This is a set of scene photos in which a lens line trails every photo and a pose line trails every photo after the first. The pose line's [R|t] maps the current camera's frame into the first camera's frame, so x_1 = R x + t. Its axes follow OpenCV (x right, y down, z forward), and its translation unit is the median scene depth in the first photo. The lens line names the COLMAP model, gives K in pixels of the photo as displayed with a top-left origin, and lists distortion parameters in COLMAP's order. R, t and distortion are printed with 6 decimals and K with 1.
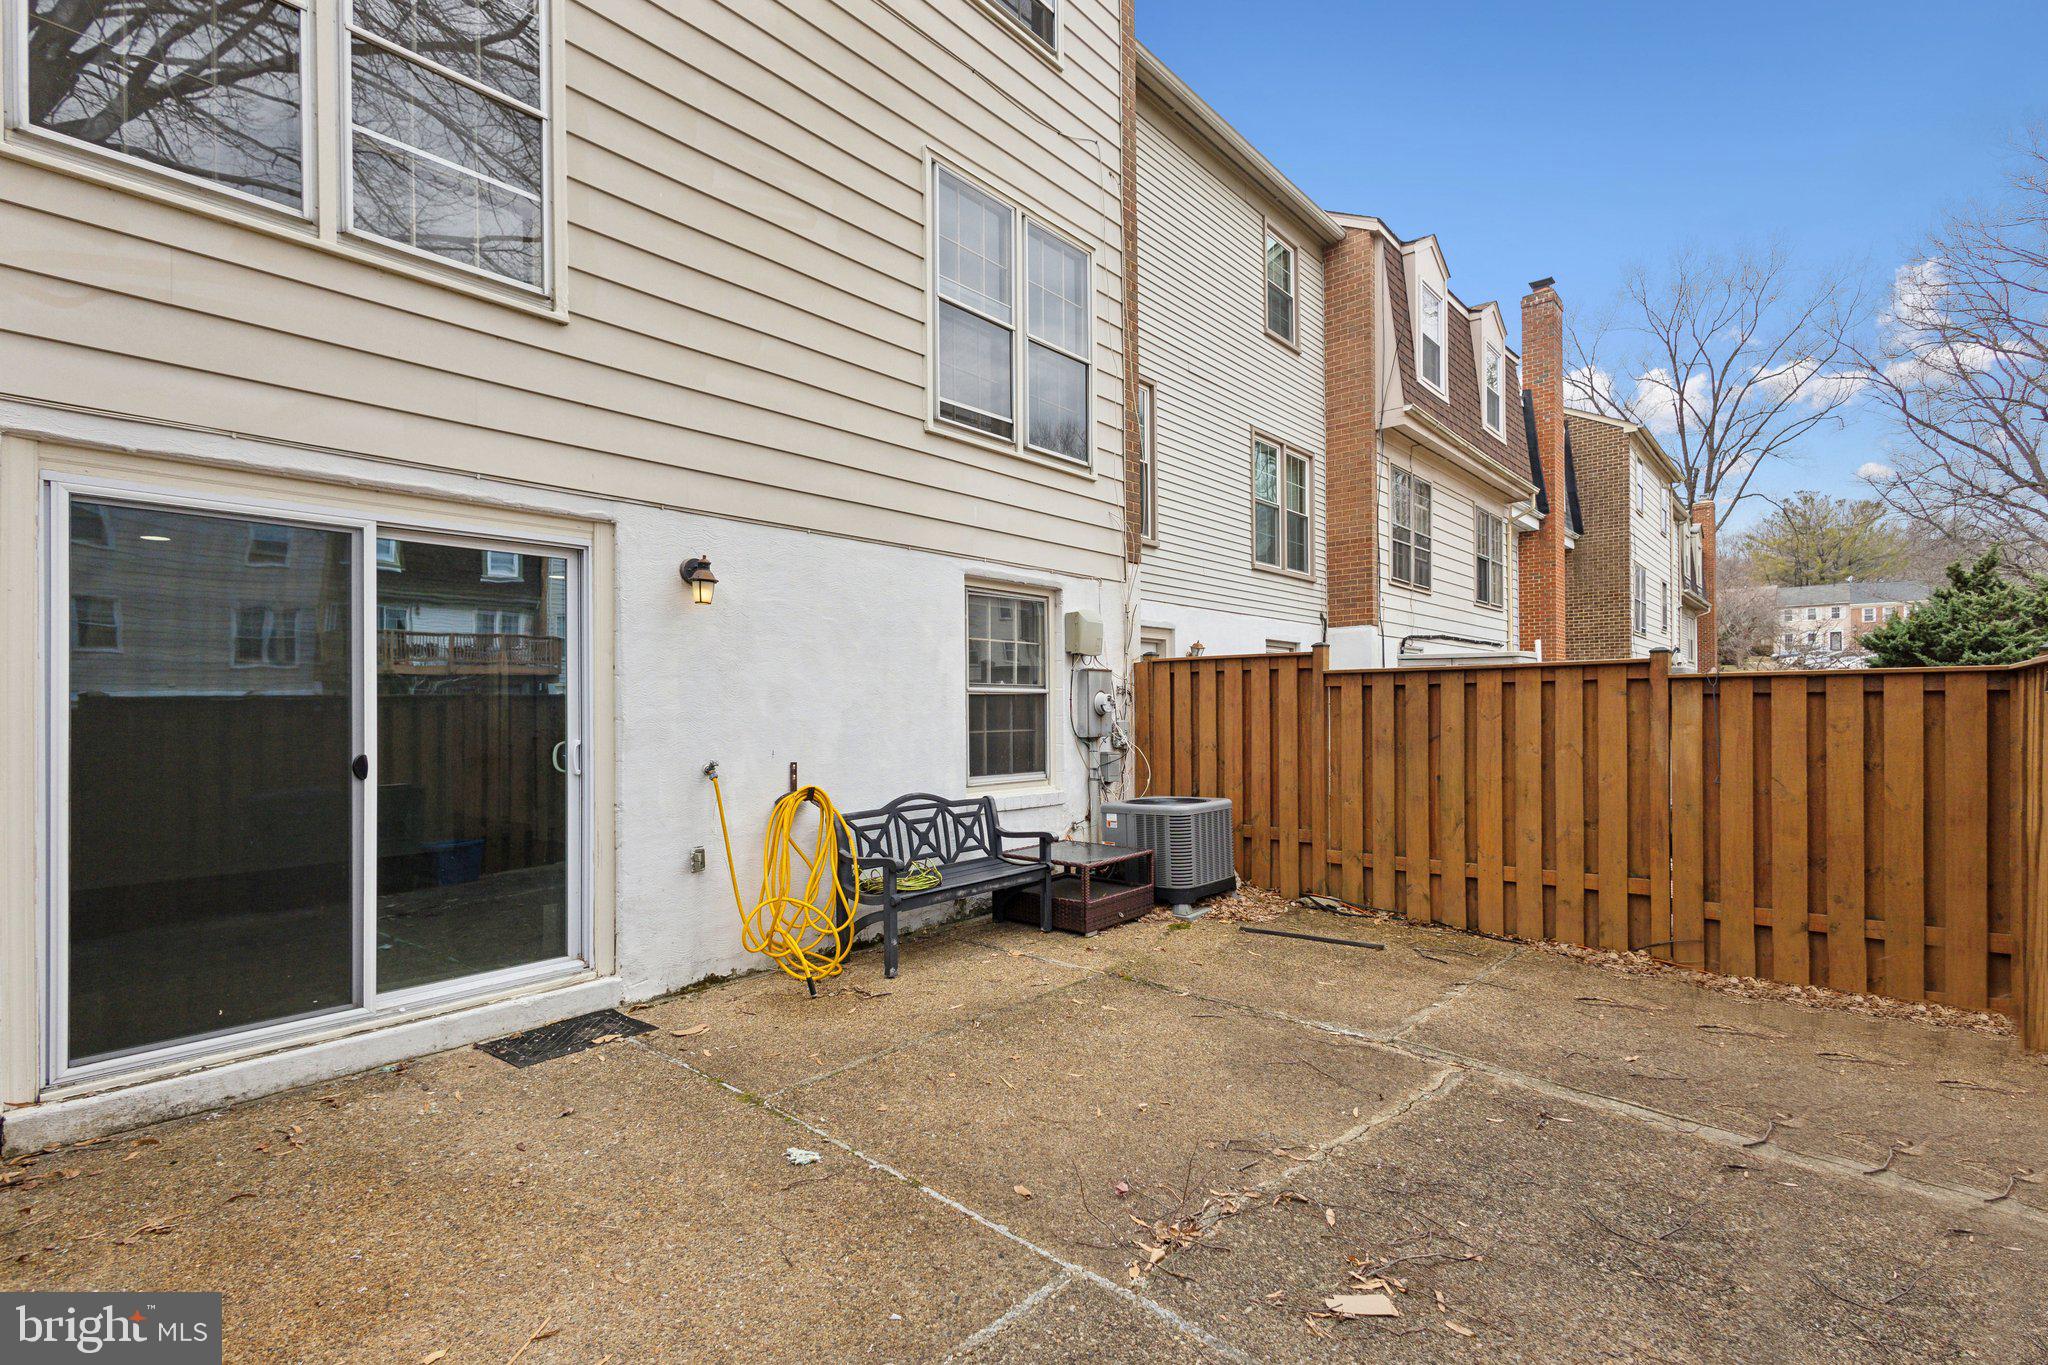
lens RADIAL K [[944.7, 0, 1022.1], [0, 944.7, 696.5], [0, 0, 1]] dist [0.000548, 0.000102]
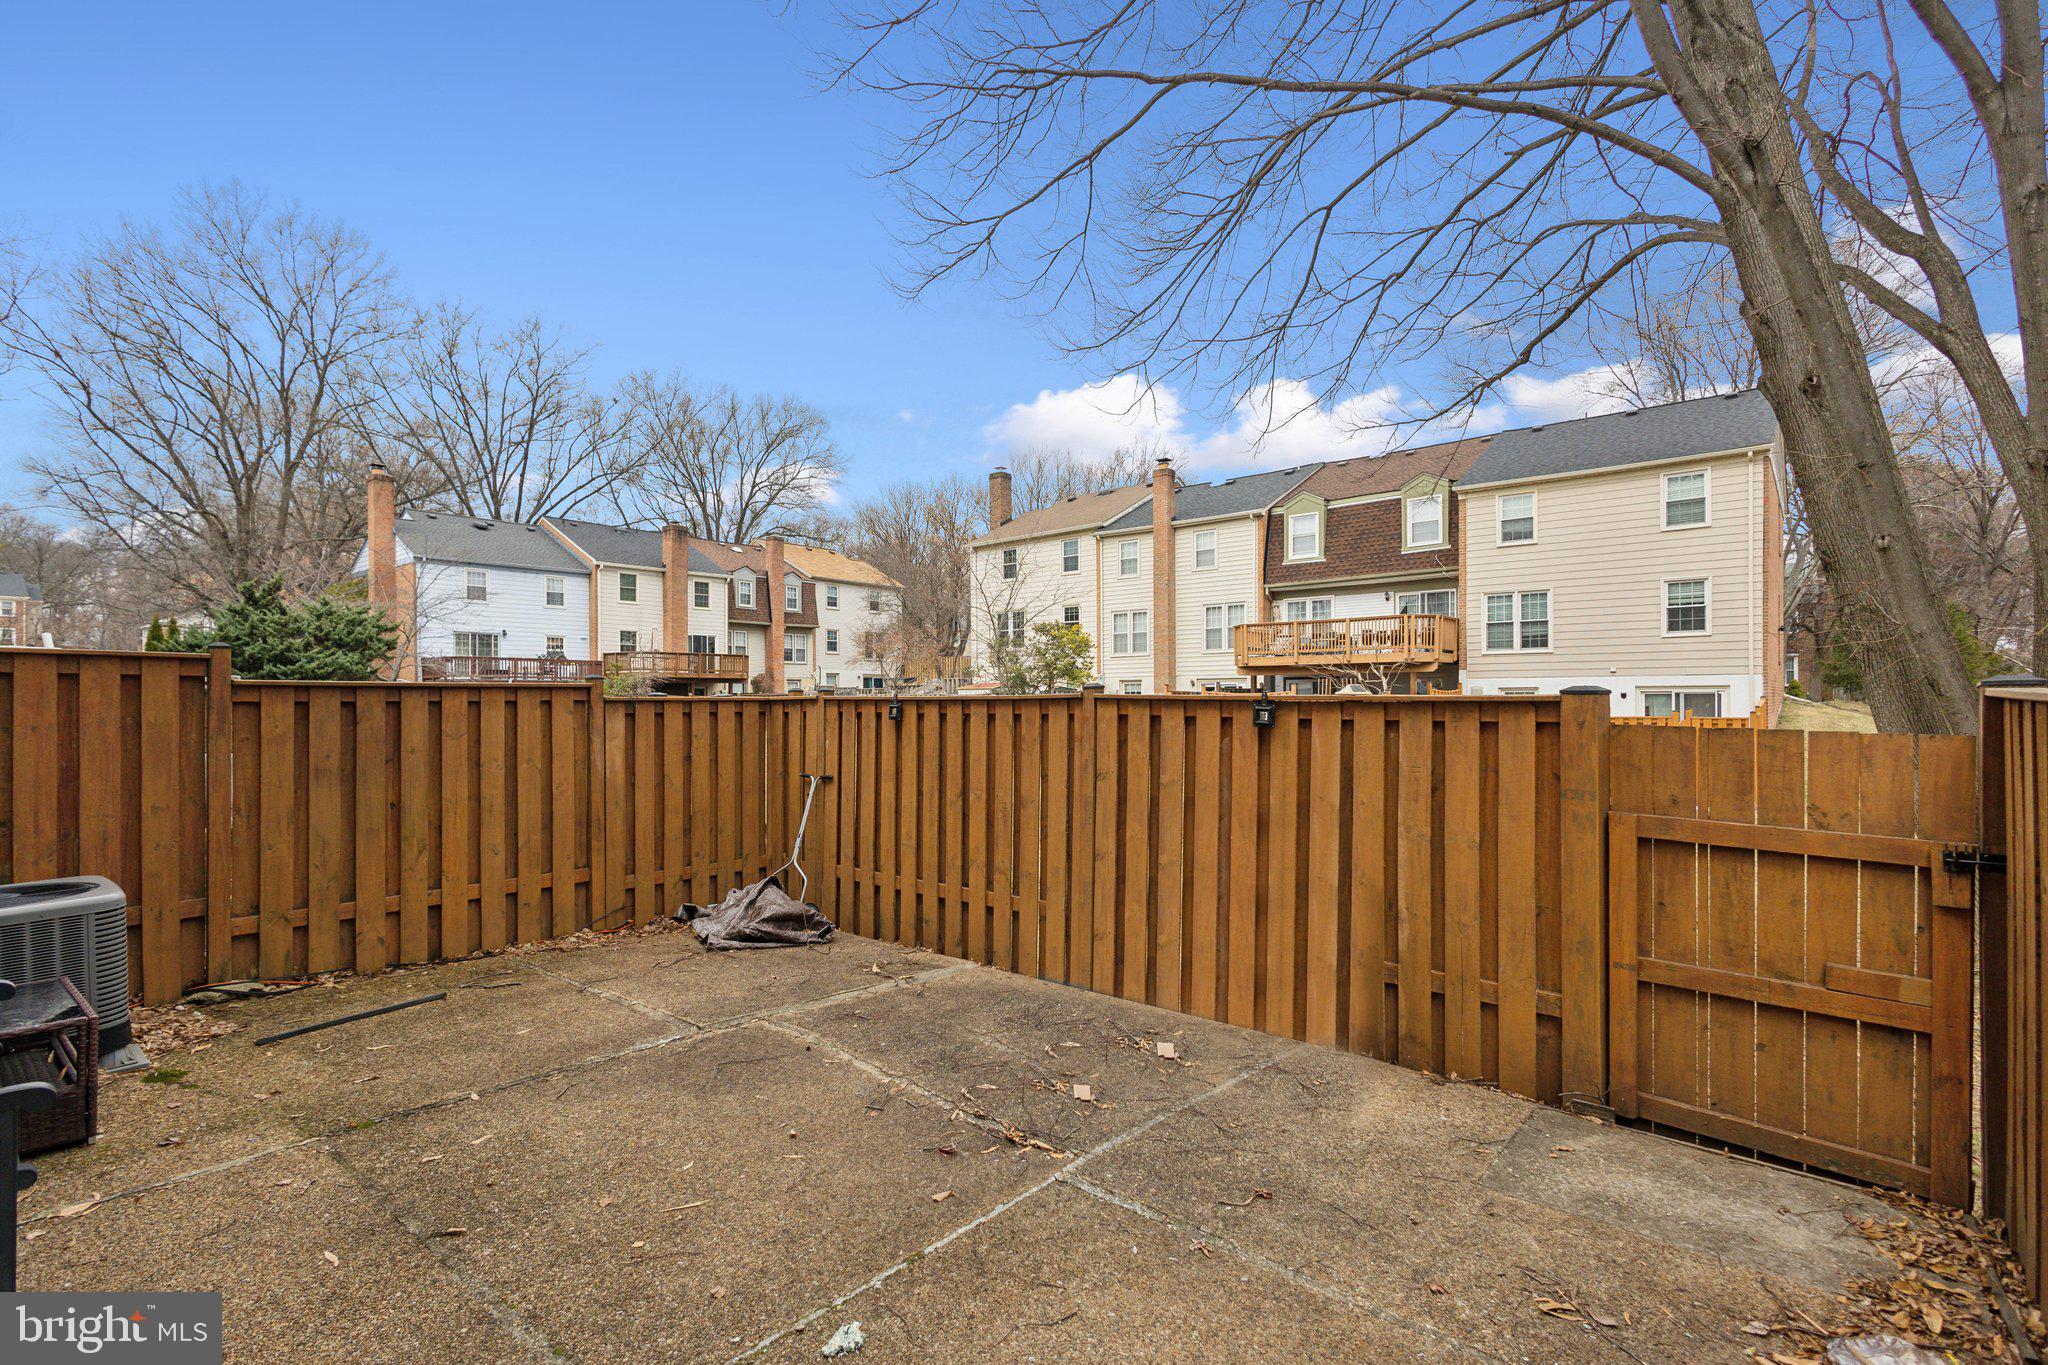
lens RADIAL K [[940.3, 0, 1024.0], [0, 940.3, 682.5], [0, 0, 1]] dist [0.010758, -0.000581]
pose [[-0.017062, 0.026461, 0.999504, -0.549610], [-0.008925, 0.999606, -0.026616, -0.014390], [-0.999815, -0.009375, -0.016819, 0.473318]]
